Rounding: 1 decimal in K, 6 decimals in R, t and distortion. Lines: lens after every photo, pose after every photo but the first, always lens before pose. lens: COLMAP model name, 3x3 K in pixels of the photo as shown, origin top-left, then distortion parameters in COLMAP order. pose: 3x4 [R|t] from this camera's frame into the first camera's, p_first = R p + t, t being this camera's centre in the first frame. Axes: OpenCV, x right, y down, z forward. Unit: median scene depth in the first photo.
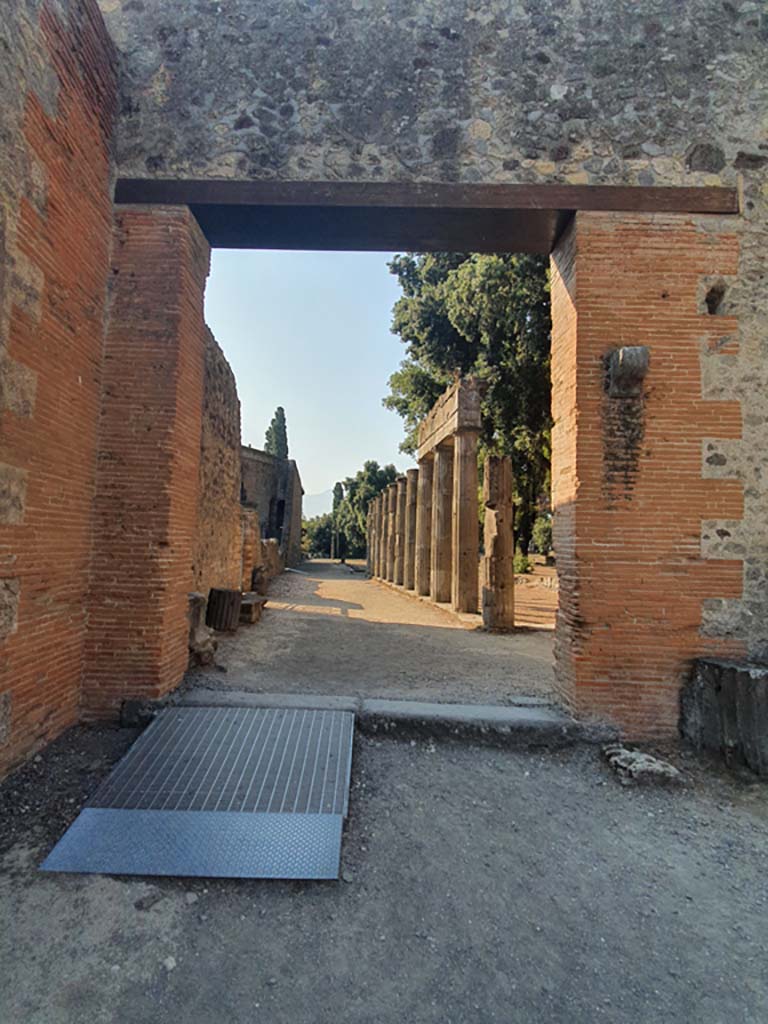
lens RADIAL K [[560.8, 0, 384.0], [0, 560.8, 512.0], [0, 0, 1]] dist [0.000816, -0.000722]
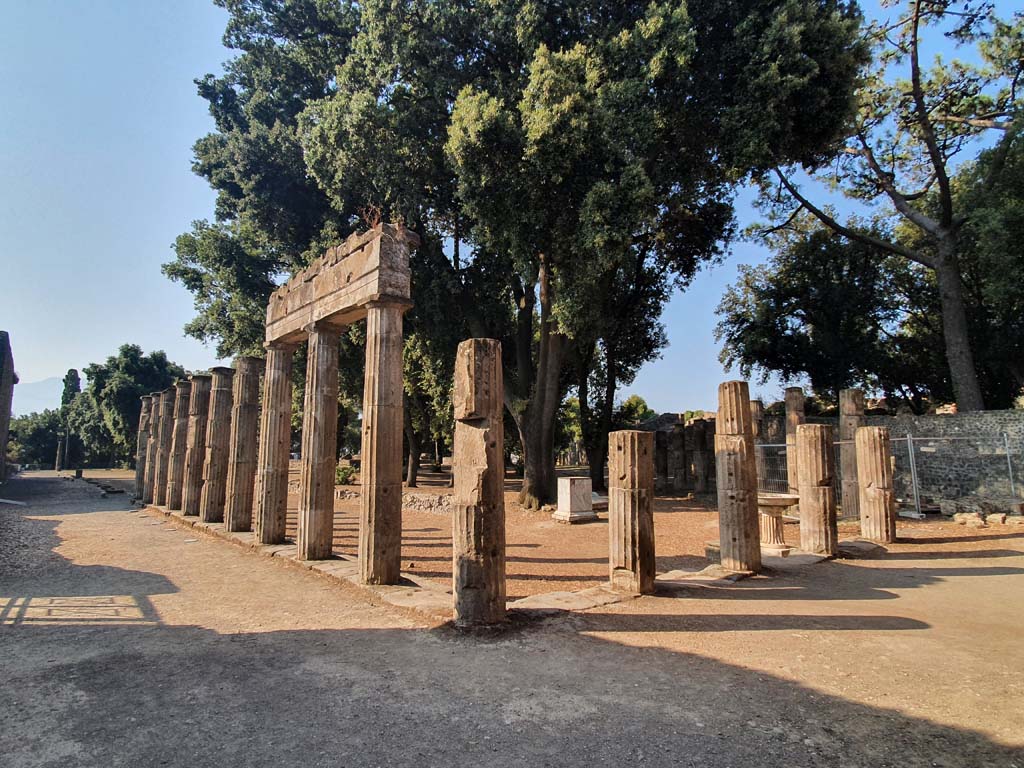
lens RADIAL K [[560.8, 0, 512.0], [0, 560.8, 384.0], [0, 0, 1]] dist [0.000816, -0.000722]
pose [[0.830609, 0.043846, 0.555127, -0.039932], [-0.016665, 0.998406, -0.053923, -0.006162], [-0.556606, 0.035538, 0.830016, 0.156916]]
